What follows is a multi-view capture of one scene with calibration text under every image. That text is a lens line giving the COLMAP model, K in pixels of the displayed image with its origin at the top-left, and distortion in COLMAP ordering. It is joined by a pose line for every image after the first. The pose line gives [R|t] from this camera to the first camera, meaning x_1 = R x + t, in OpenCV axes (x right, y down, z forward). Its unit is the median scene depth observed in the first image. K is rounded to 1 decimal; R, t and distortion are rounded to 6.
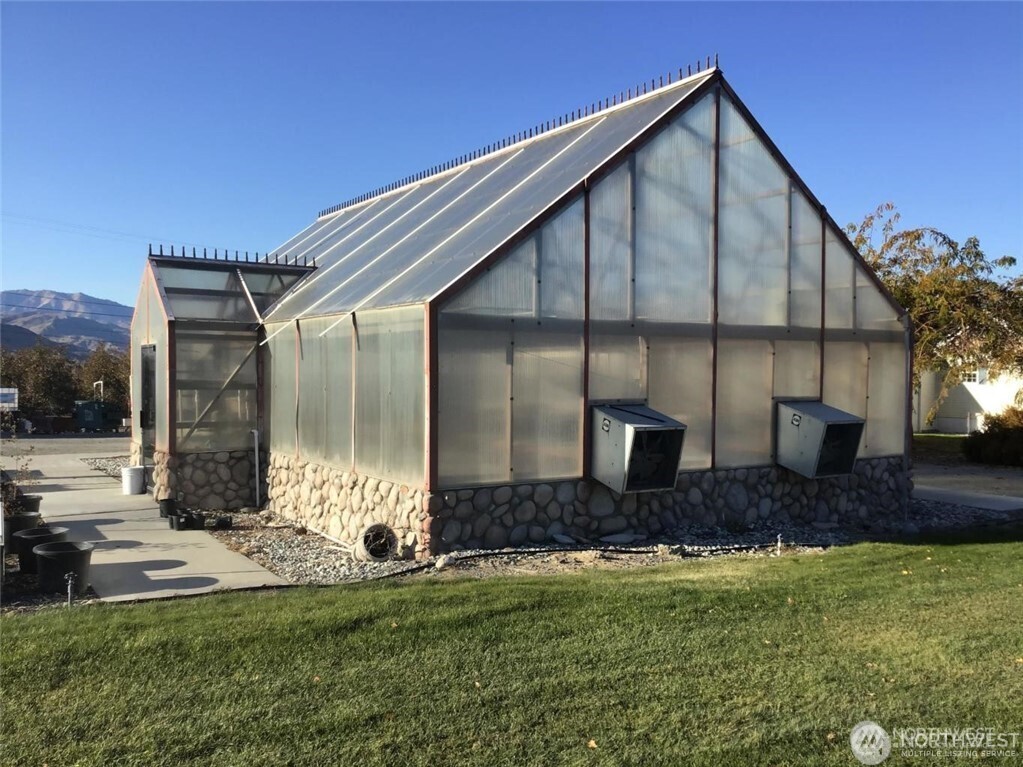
lens RADIAL K [[930.5, 0, 518.8], [0, 930.5, 344.0], [0, 0, 1]] dist [0.036451, 0.000000]
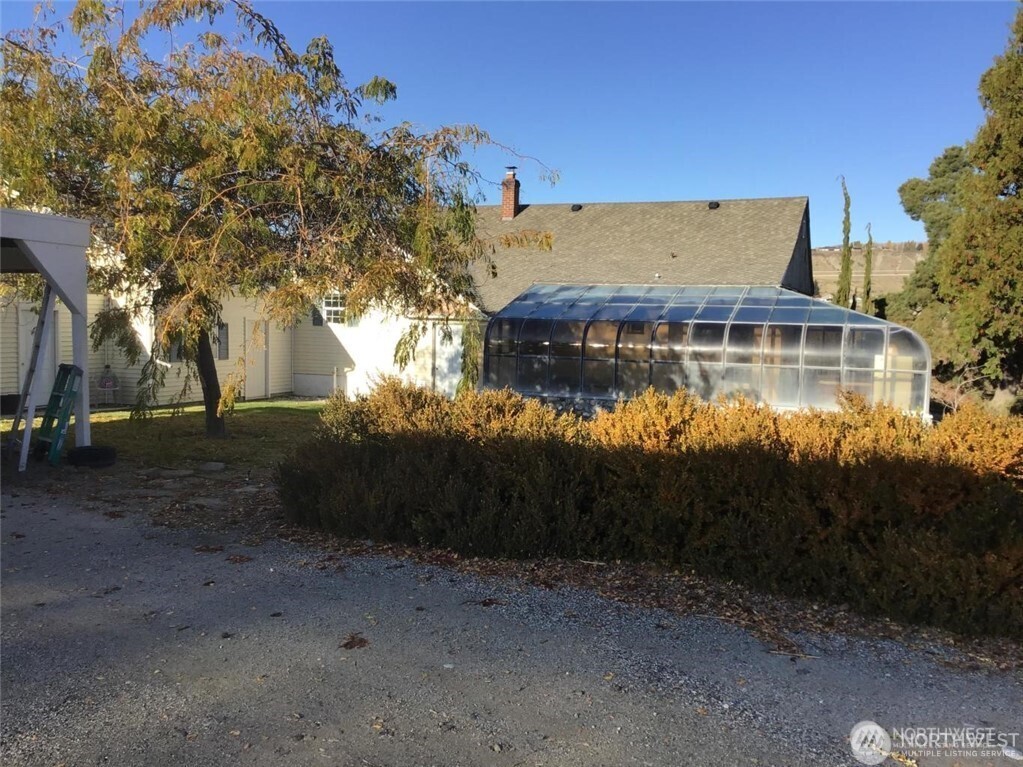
lens RADIAL K [[930.5, 0, 511.6], [0, 930.5, 383.0], [0, 0, 1]] dist [0.036451, 0.000000]
pose [[0.818276, -0.048384, 0.572785, 0.270680], [-0.011274, 0.994909, 0.100147, 0.020345], [-0.574715, -0.088405, 0.813565, 0.516326]]
